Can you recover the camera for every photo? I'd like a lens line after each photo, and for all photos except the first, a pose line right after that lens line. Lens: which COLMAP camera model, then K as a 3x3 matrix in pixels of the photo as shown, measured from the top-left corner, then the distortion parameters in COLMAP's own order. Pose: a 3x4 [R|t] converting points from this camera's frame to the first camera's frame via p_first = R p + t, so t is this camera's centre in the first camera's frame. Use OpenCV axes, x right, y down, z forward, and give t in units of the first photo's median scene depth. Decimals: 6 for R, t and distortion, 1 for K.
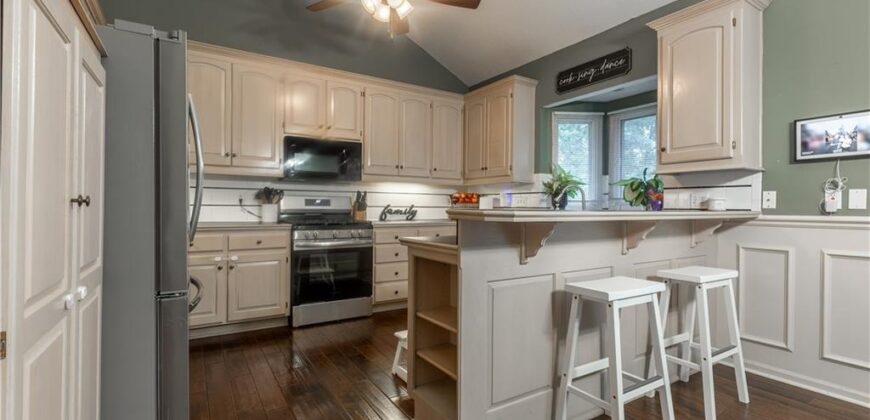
lens RADIAL K [[395.0, 0, 431.6], [0, 395.0, 206.4], [0, 0, 1]] dist [-0.002442, -0.000082]
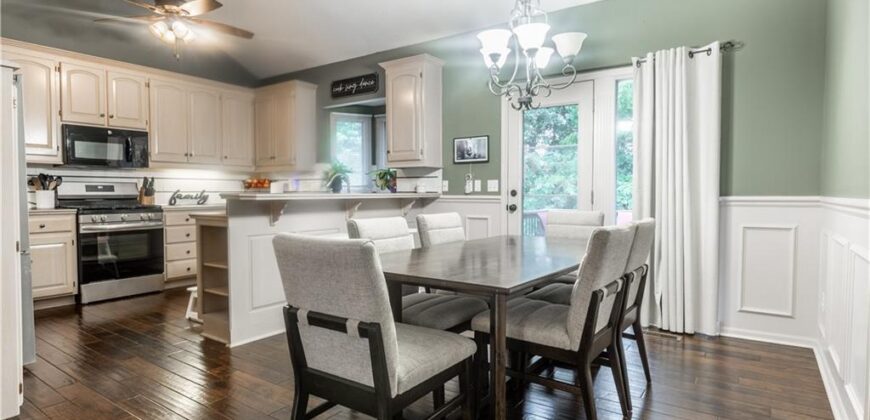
lens RADIAL K [[463.8, 0, 434.4], [0, 463.8, 208.9], [0, 0, 1]] dist [-0.003739, -0.001182]
pose [[0.920724, -0.021701, 0.389610, 0.045008], [0.006018, 0.999123, 0.041428, -0.001165], [-0.390168, -0.035800, 0.920048, -0.477486]]
